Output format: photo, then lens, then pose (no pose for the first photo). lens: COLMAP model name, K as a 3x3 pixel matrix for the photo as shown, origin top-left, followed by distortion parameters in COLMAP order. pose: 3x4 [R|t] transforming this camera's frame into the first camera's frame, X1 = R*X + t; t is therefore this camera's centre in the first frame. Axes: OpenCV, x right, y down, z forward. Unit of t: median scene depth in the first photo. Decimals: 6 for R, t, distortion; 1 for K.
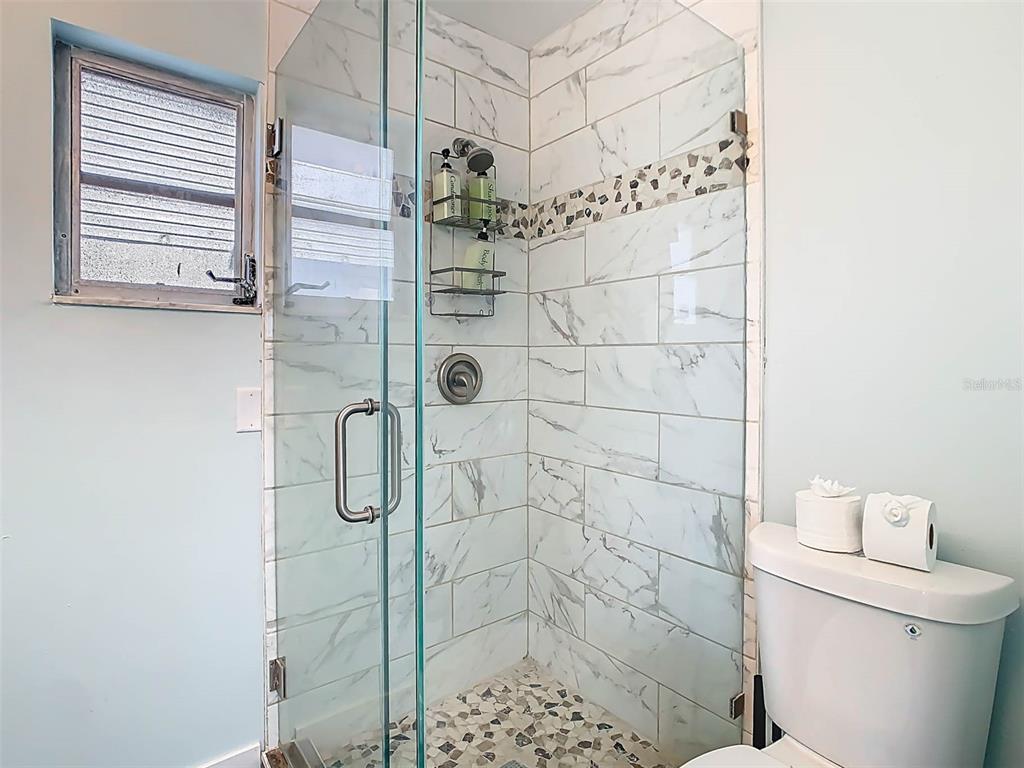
lens RADIAL K [[559.1, 0, 517.2], [0, 559.1, 365.8], [0, 0, 1]] dist [-0.009667, -0.000185]
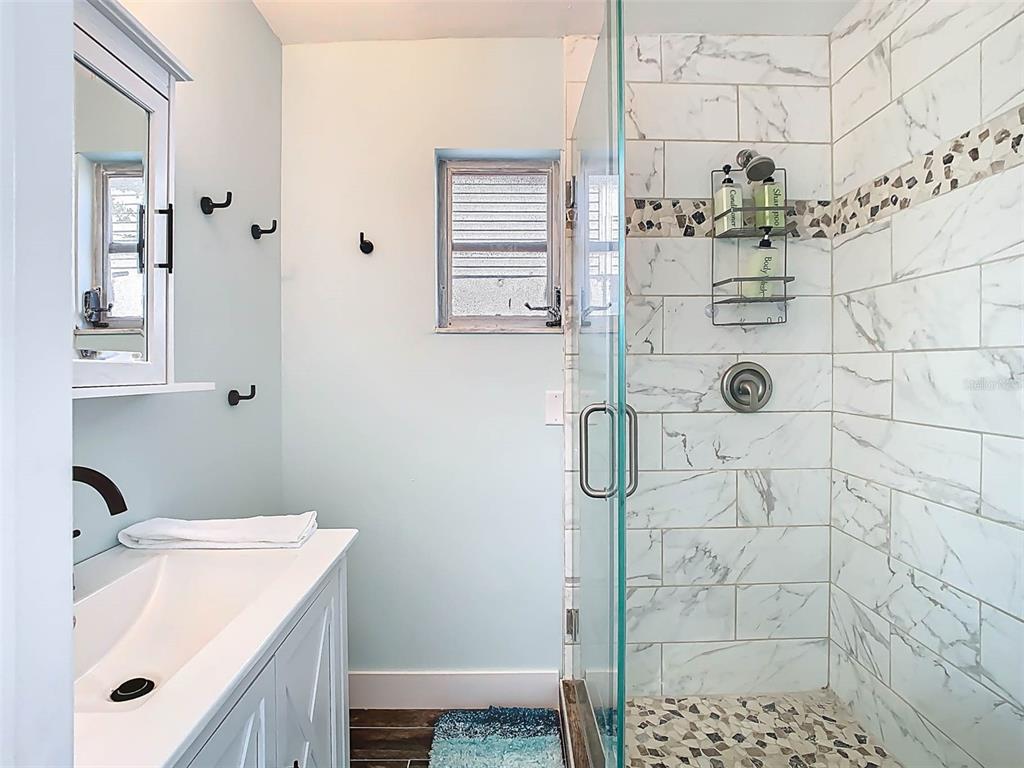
lens RADIAL K [[550.1, 0, 500.8], [0, 550.1, 371.9], [0, 0, 1]] dist [-0.011080, 0.000416]
pose [[0.783908, -0.000875, -0.620876, 0.197447], [-0.001520, 0.999993, -0.003328, -0.000541], [0.620875, 0.003553, 0.783902, -0.062289]]
